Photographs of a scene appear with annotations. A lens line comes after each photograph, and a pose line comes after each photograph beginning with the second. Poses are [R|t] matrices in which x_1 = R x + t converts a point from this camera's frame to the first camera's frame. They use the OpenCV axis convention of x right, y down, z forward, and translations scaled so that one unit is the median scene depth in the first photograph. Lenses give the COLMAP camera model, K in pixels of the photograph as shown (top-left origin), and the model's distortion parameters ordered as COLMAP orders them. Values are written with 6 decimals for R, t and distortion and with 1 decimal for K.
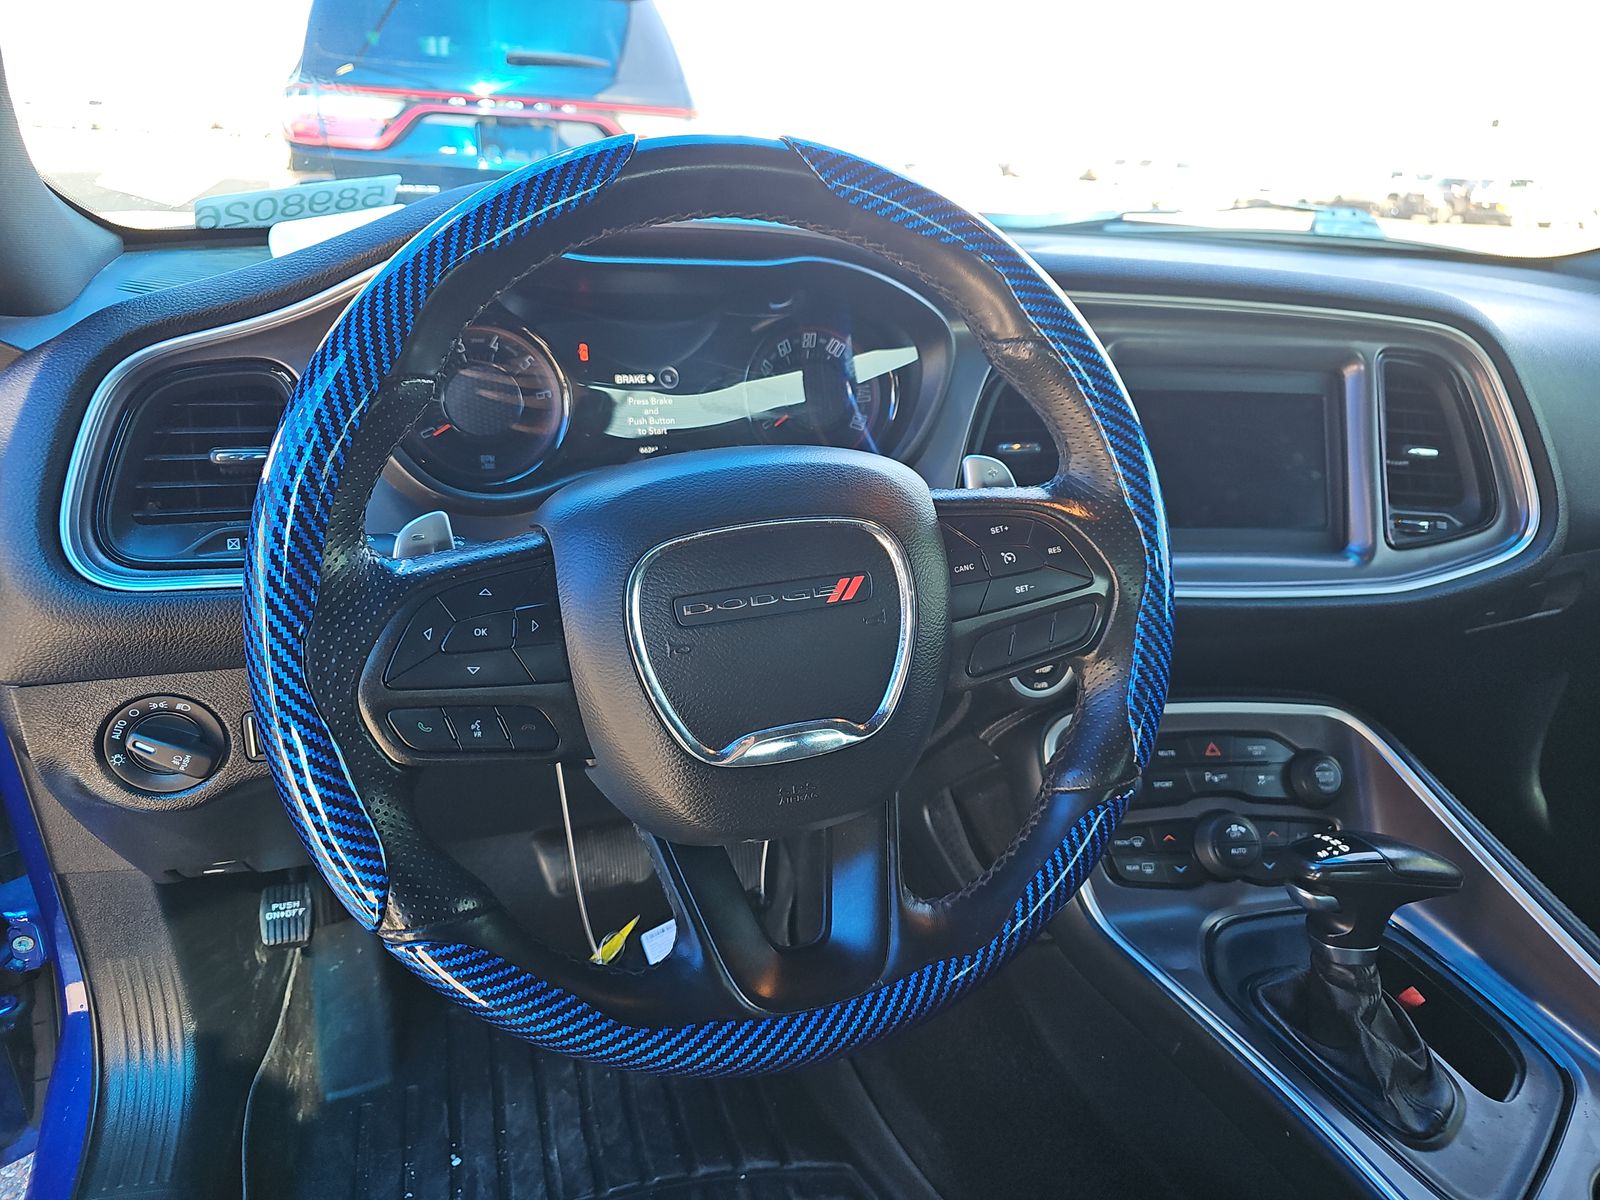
lens RADIAL K [[1067.1, 0, 800.0], [0, 1067.1, 600.0], [0, 0, 1]] dist [0.050484, -0.030023]
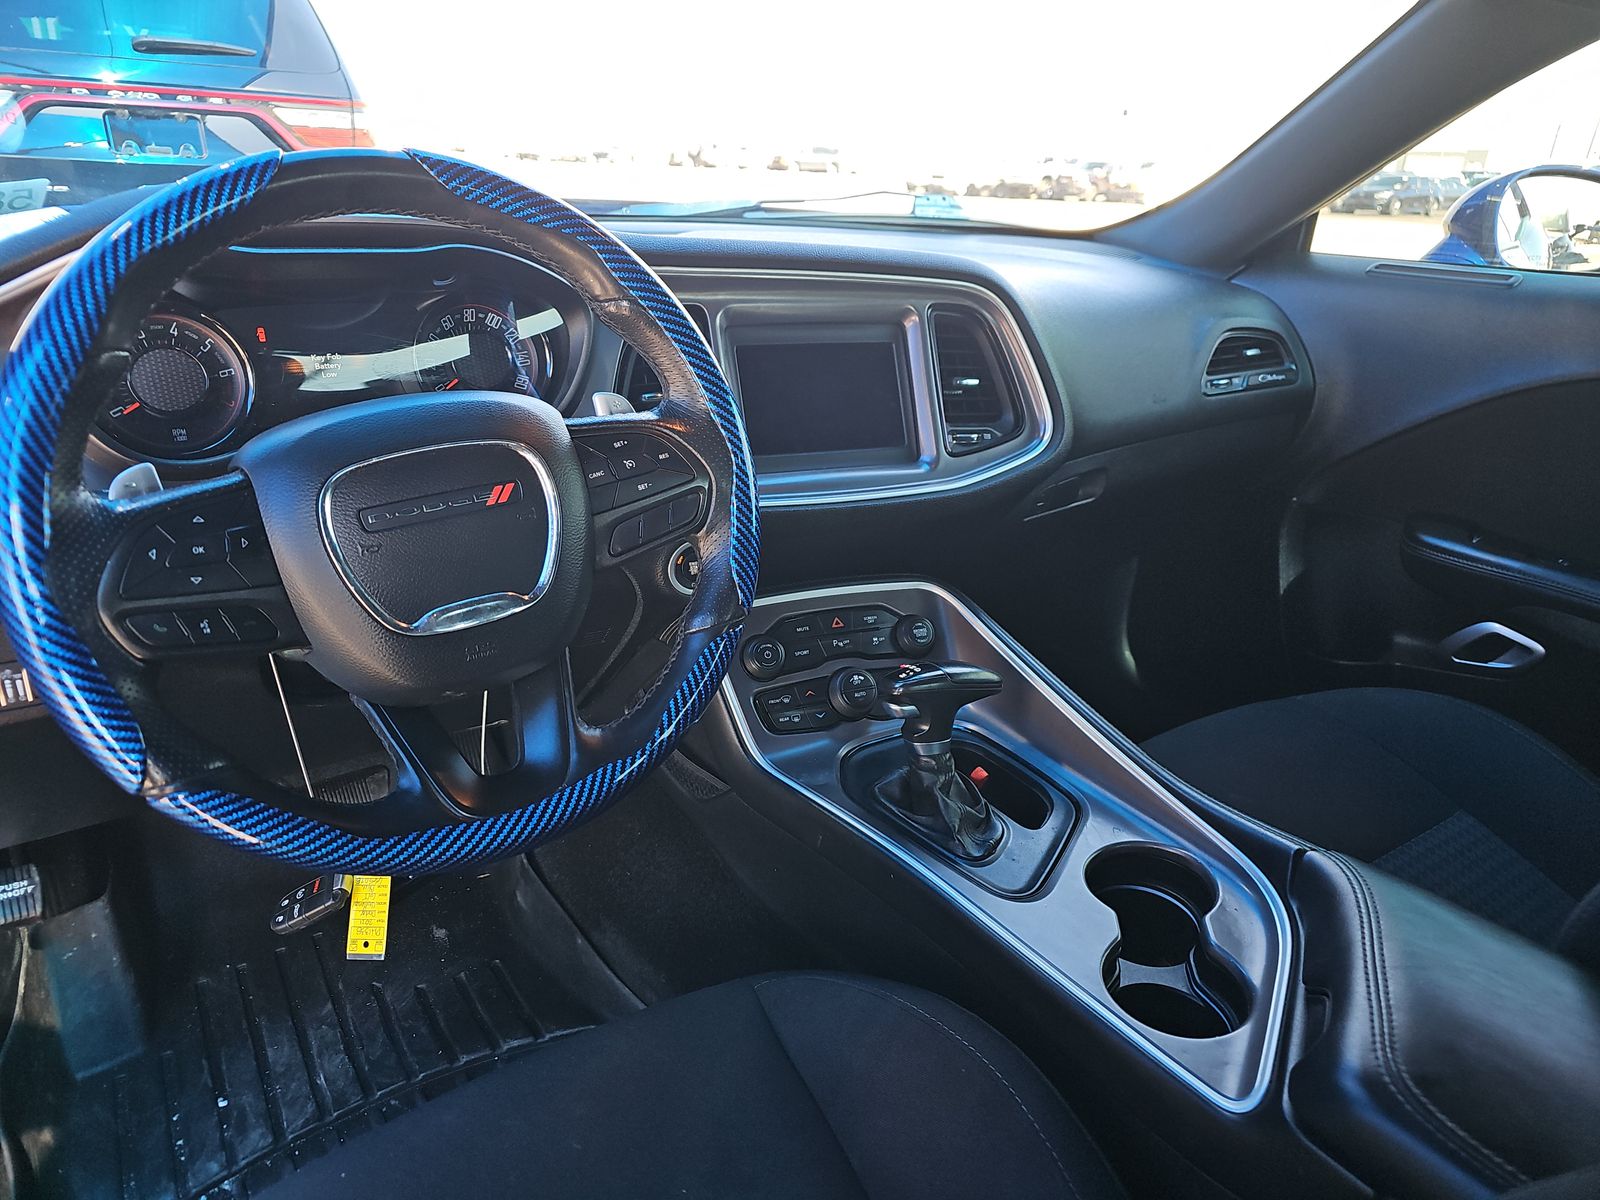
lens RADIAL K [[1067.1, 0, 800.0], [0, 1067.1, 600.0], [0, 0, 1]] dist [0.050484, -0.030023]
pose [[0.964801, -0.110858, 0.238474, 0.044168], [0.108396, 0.993831, 0.023457, 0.085846], [-0.239603, 0.003218, 0.970866, -0.249009]]
